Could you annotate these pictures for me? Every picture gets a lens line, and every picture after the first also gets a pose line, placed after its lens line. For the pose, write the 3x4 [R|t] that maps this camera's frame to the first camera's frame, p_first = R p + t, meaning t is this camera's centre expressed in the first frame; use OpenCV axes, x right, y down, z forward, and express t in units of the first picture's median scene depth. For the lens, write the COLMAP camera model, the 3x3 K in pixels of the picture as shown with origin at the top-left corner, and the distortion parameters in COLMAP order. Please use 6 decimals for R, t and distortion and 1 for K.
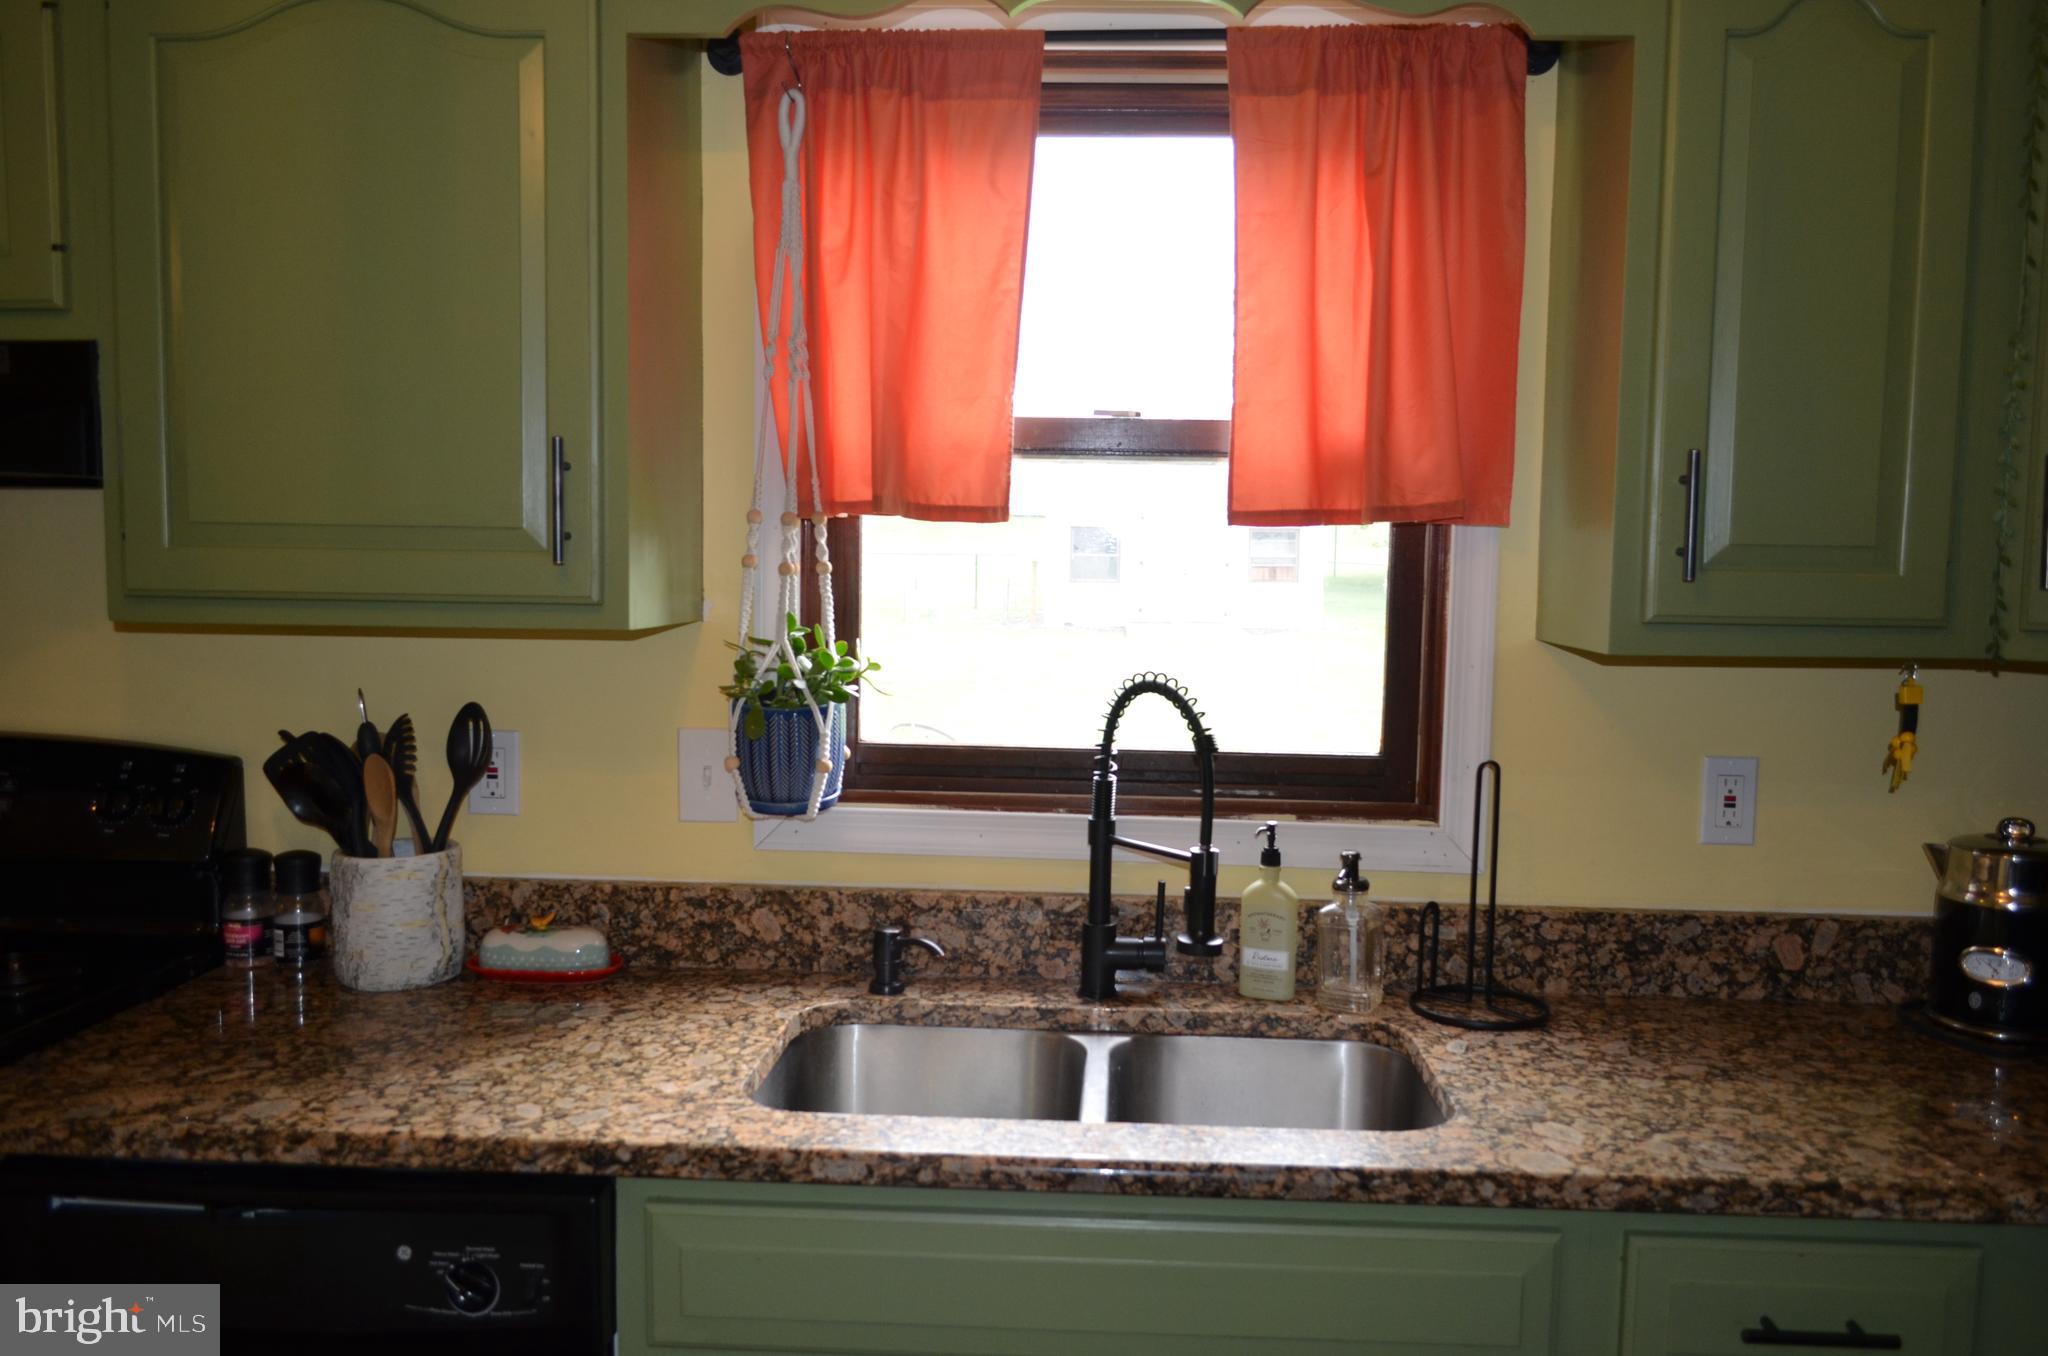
lens RADIAL K [[1595.0, 0, 1037.4], [0, 1595.0, 696.4], [0, 0, 1]] dist [-0.013738, 0.006728]
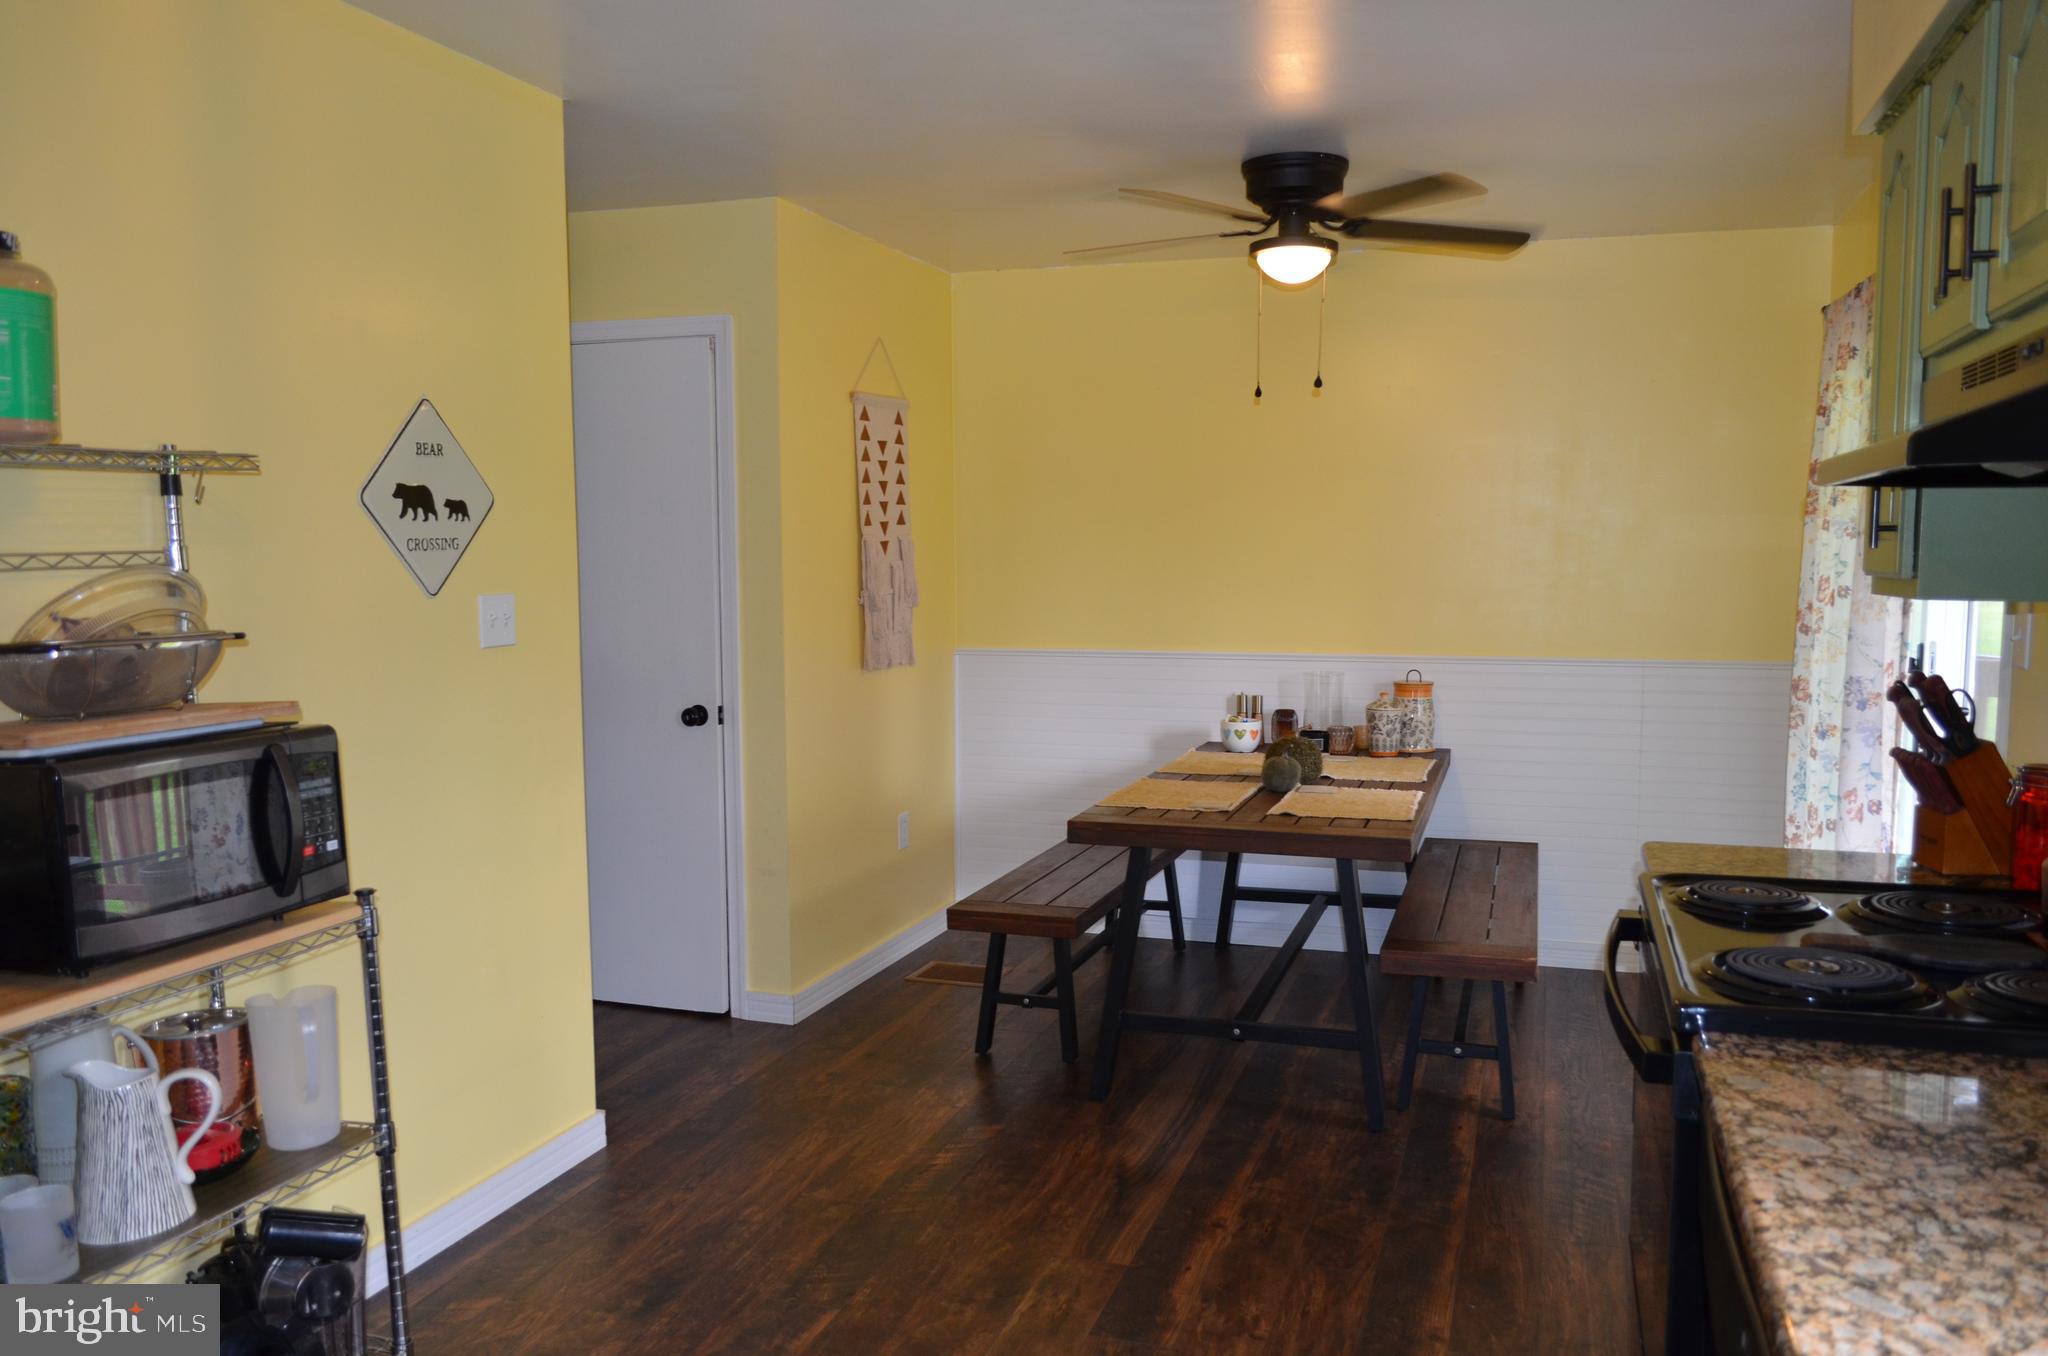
lens RADIAL K [[1591.1, 0, 1038.8], [0, 1591.1, 696.4], [0, 0, 1]] dist [-0.014110, 0.007585]
pose [[-0.248508, 0.076338, -0.965617, 0.392259], [-0.091417, 0.990592, 0.101839, -0.040298], [0.964306, 0.113581, -0.239191, 0.612586]]
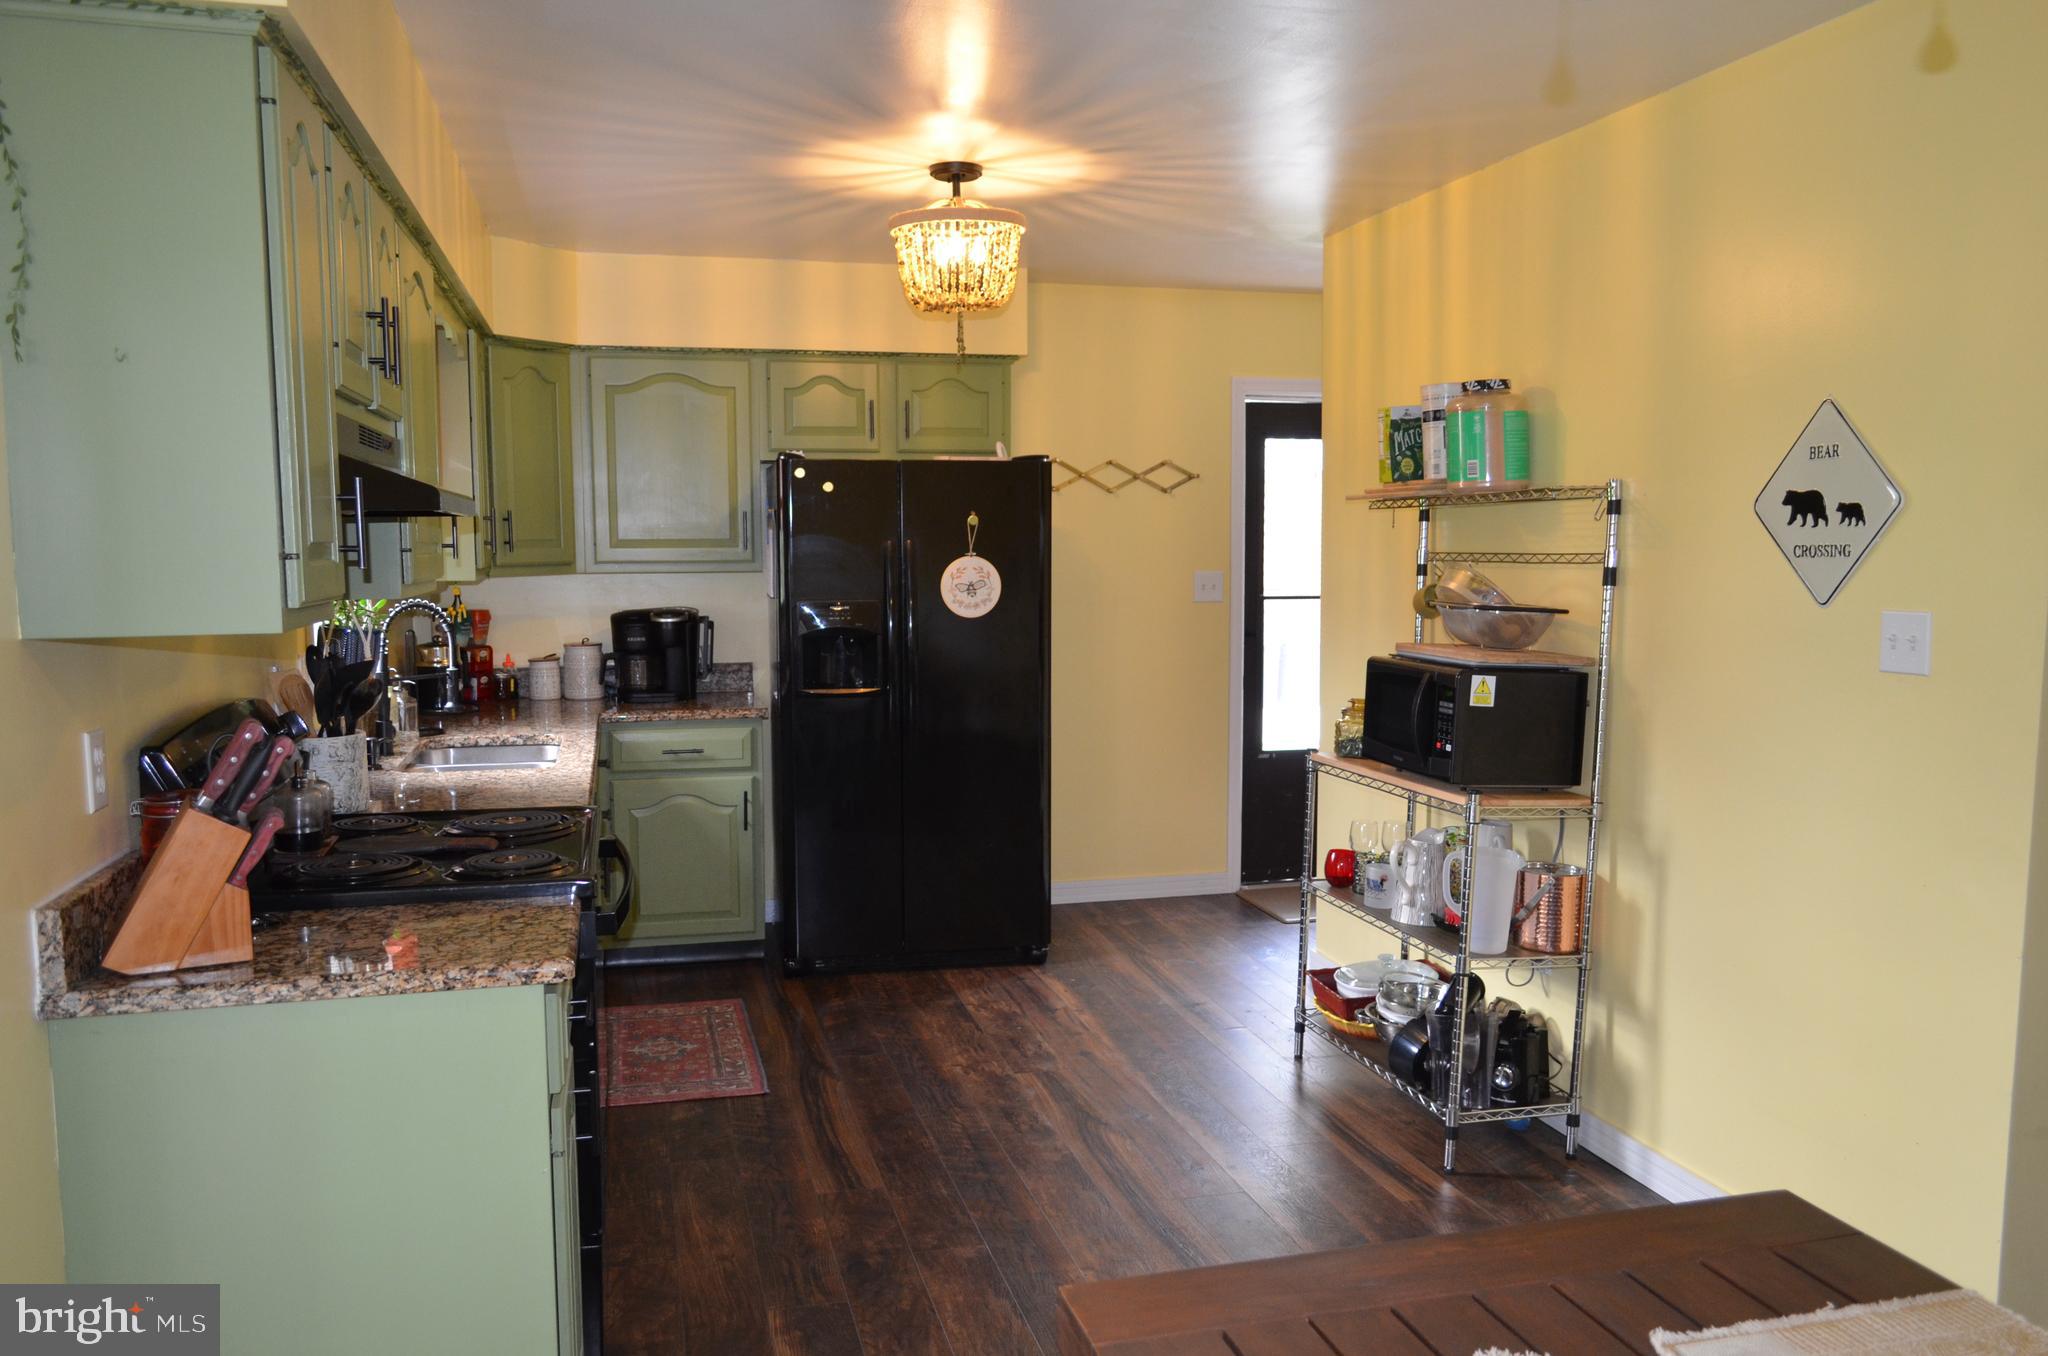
lens RADIAL K [[1591.1, 0, 1038.8], [0, 1591.1, 696.4], [0, 0, 1]] dist [-0.014110, 0.007585]
pose [[-0.313467, -0.109225, 0.943297, -2.309698], [0.087051, 0.985875, 0.143083, -0.121859], [-0.945601, 0.126966, -0.299531, 0.815663]]
